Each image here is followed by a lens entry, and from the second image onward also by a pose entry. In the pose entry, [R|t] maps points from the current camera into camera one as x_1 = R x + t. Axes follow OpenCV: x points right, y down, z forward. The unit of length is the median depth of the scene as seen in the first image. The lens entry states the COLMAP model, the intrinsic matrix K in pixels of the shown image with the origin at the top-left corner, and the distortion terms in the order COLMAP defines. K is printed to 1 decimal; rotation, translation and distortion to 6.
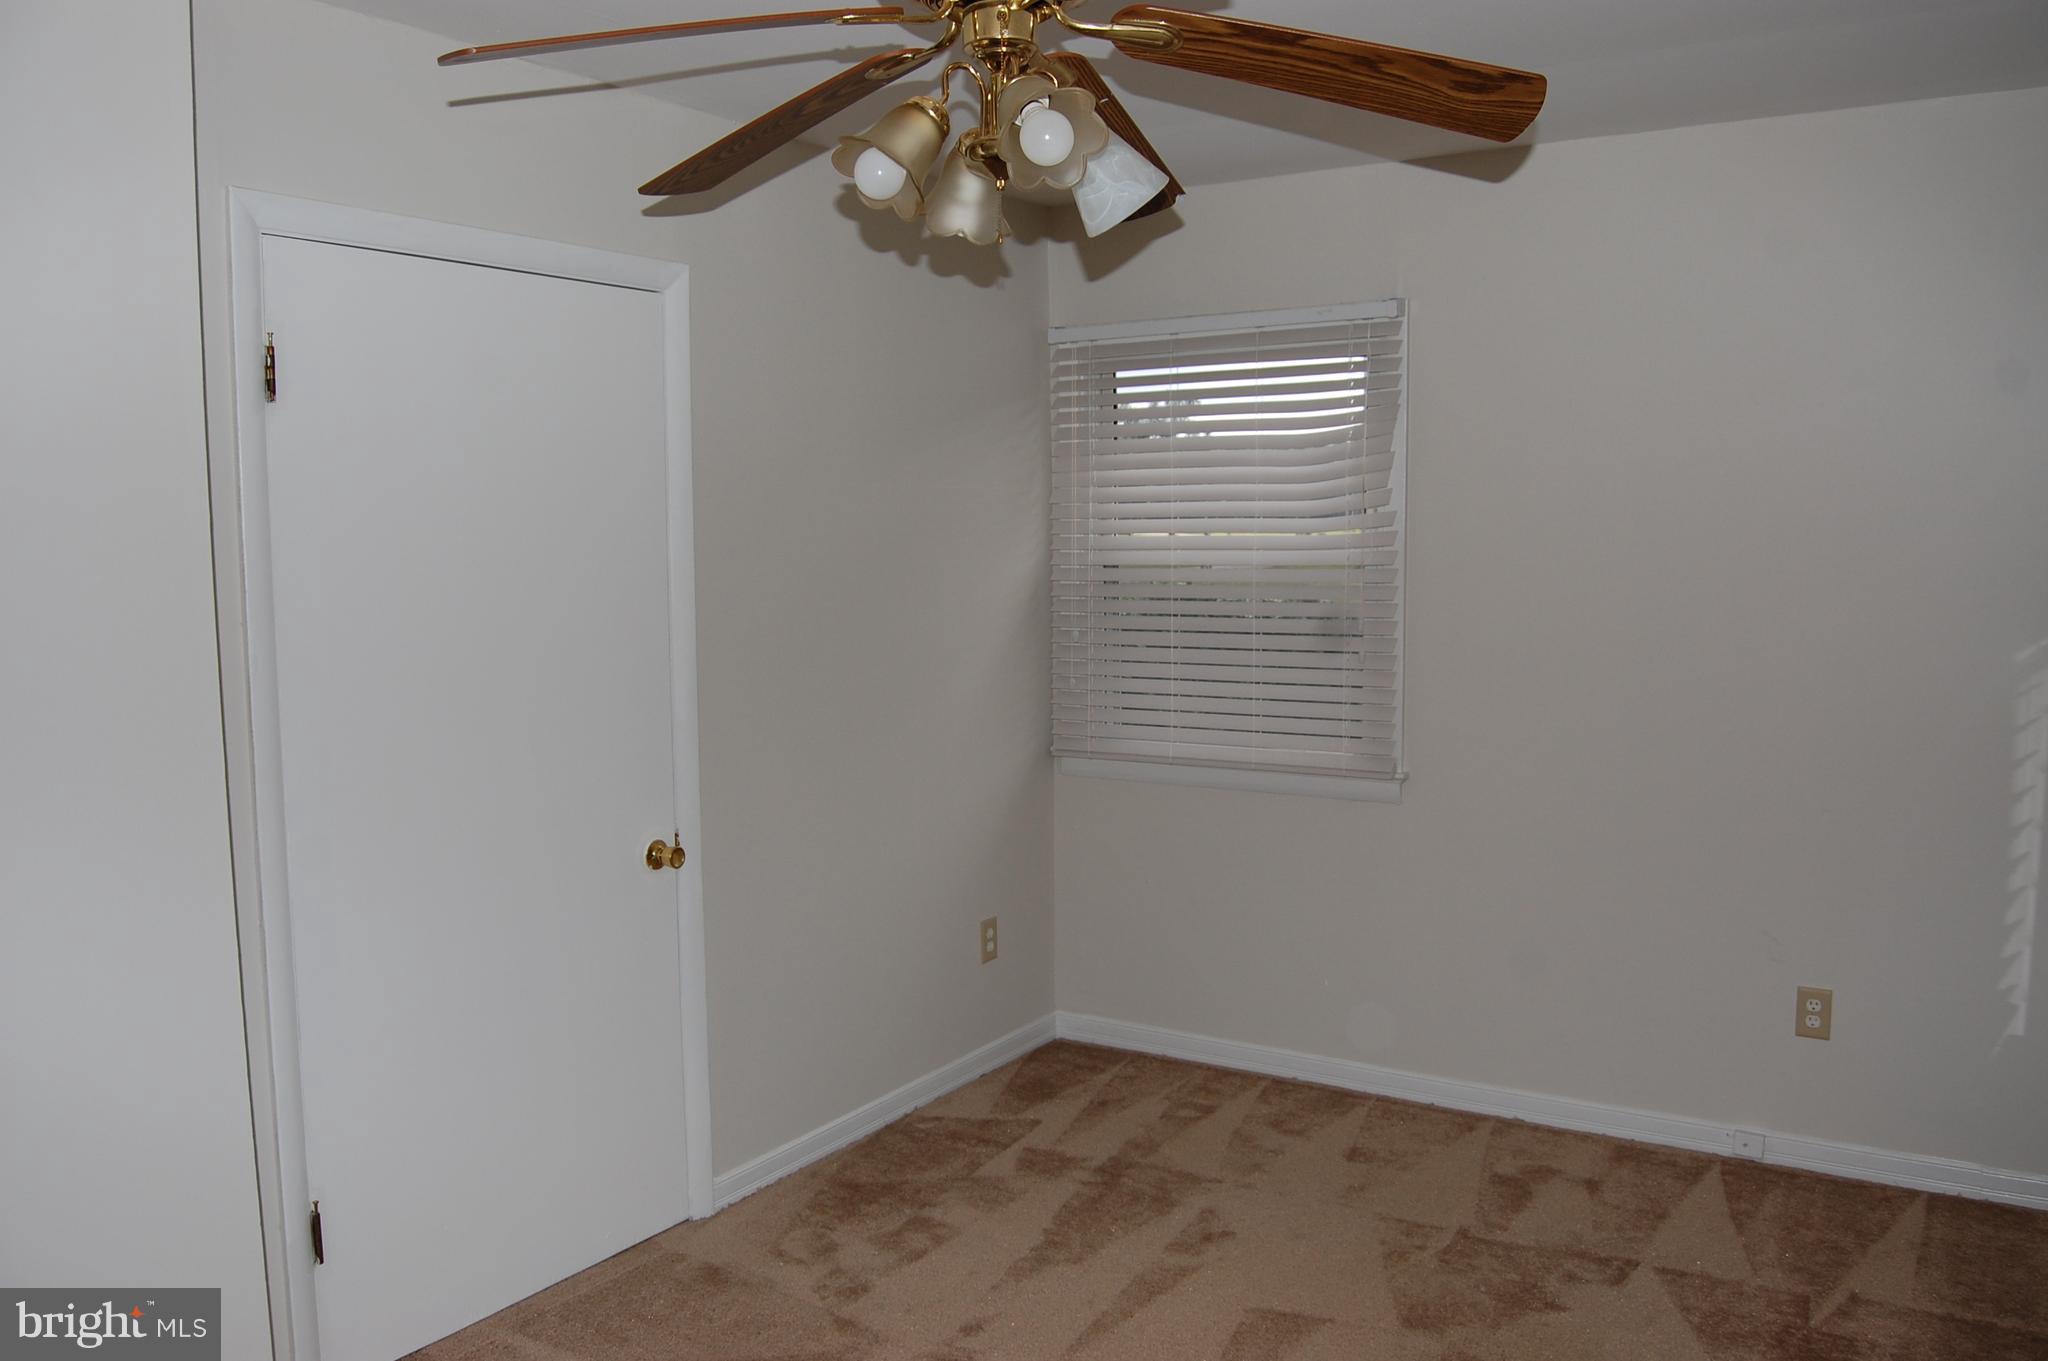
lens RADIAL K [[1596.7, 0, 1024.0], [0, 1596.7, 680.5], [0, 0, 1]] dist [-0.090181, 0.040698]
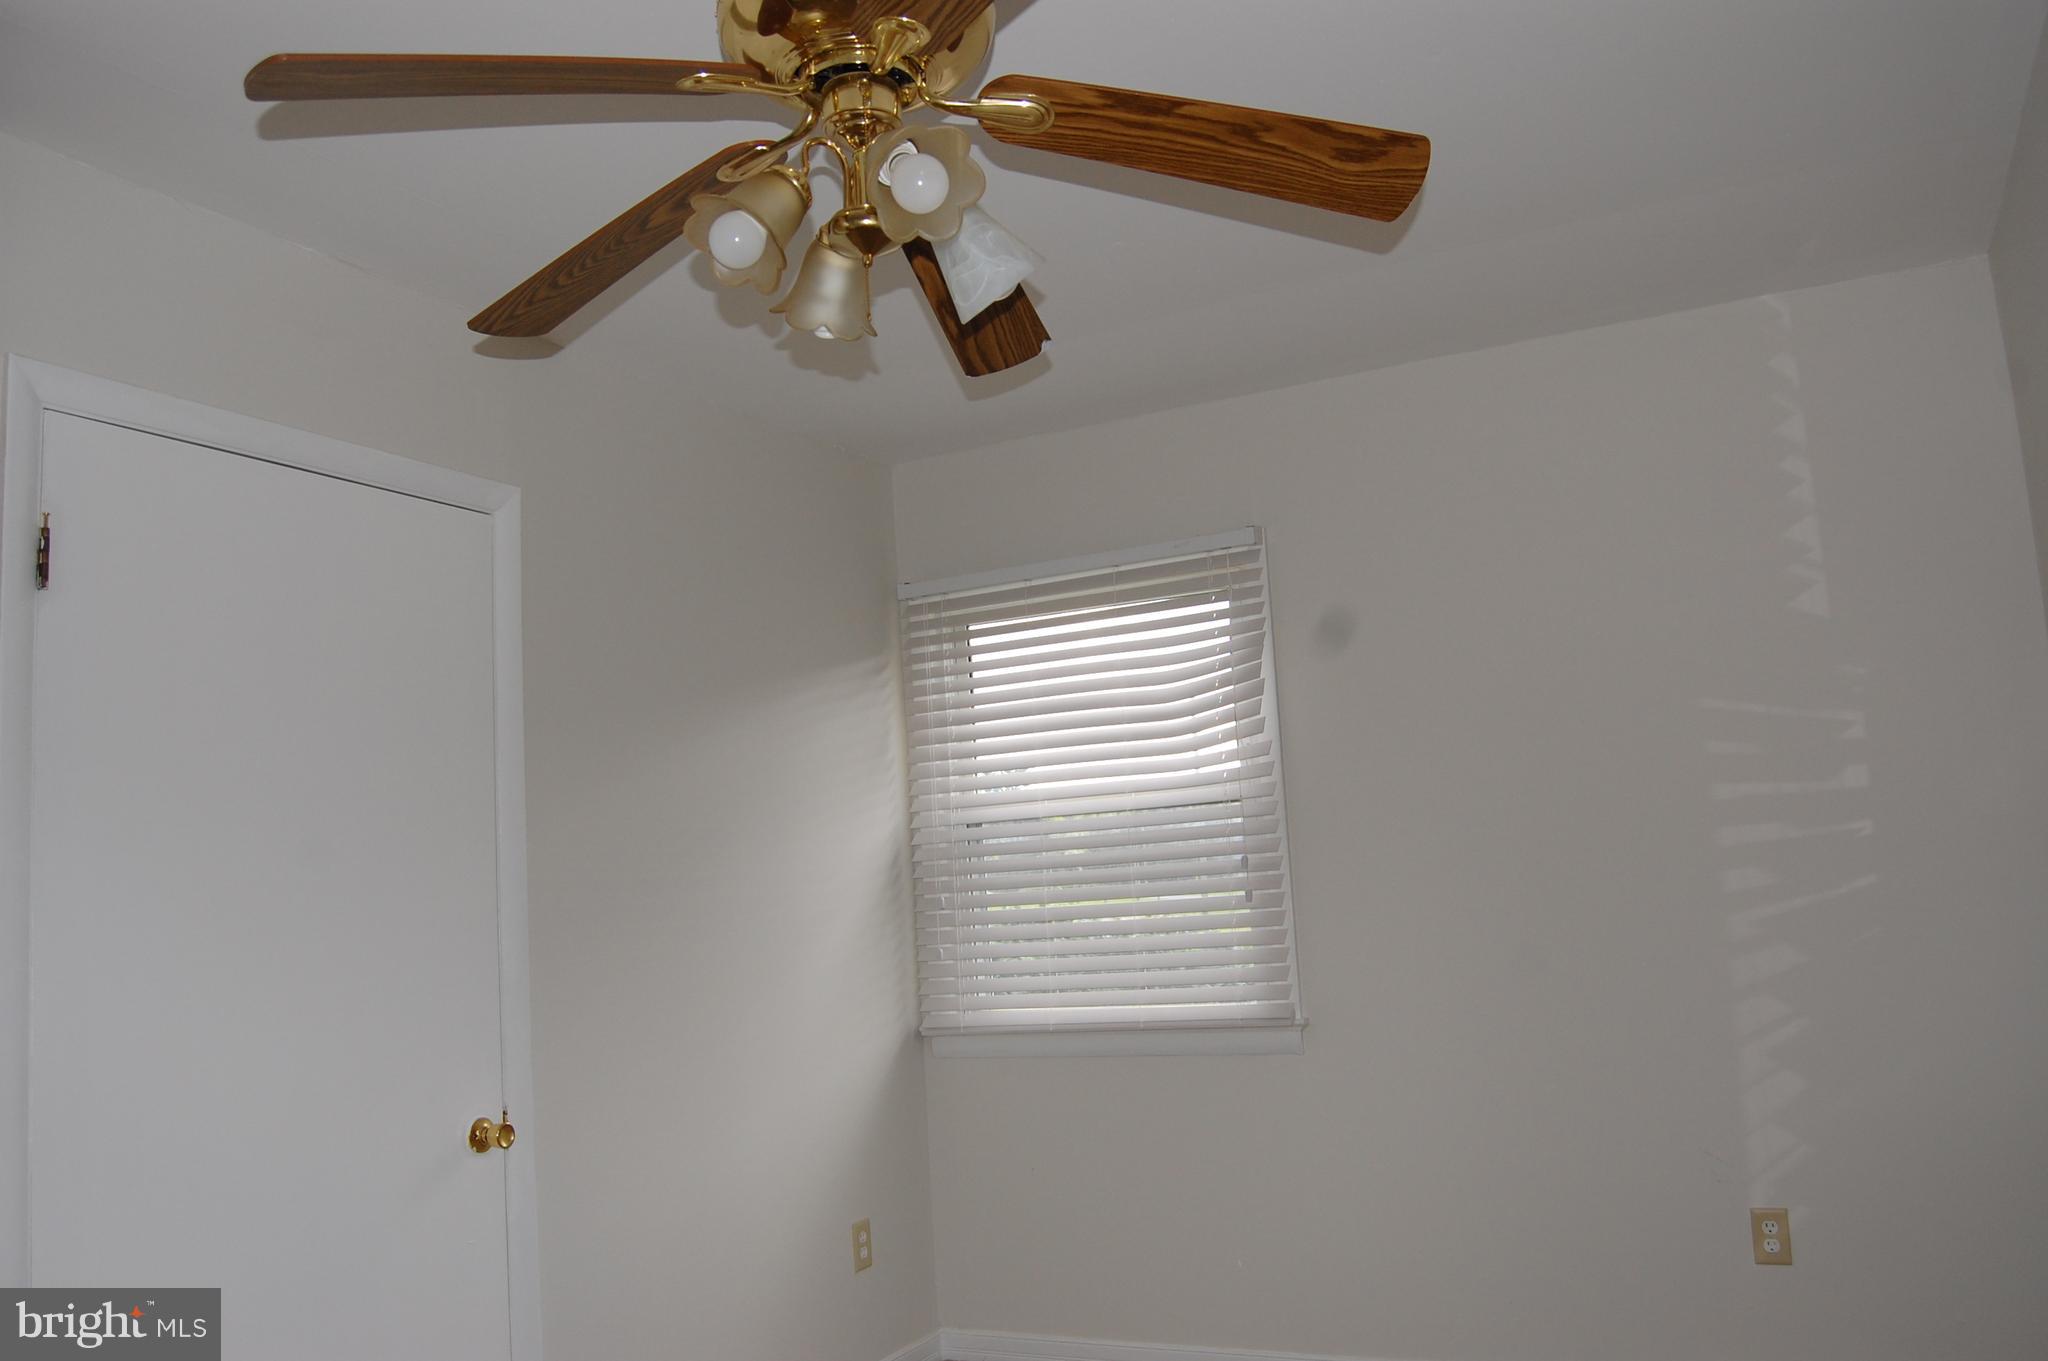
lens RADIAL K [[1596.7, 0, 1024.0], [0, 1596.7, 680.5], [0, 0, 1]] dist [-0.090181, 0.040698]
pose [[0.993807, -0.037460, 0.104618, -0.029280], [0.060236, 0.972751, -0.223891, 0.136135], [-0.093381, 0.228806, 0.968983, 0.144320]]
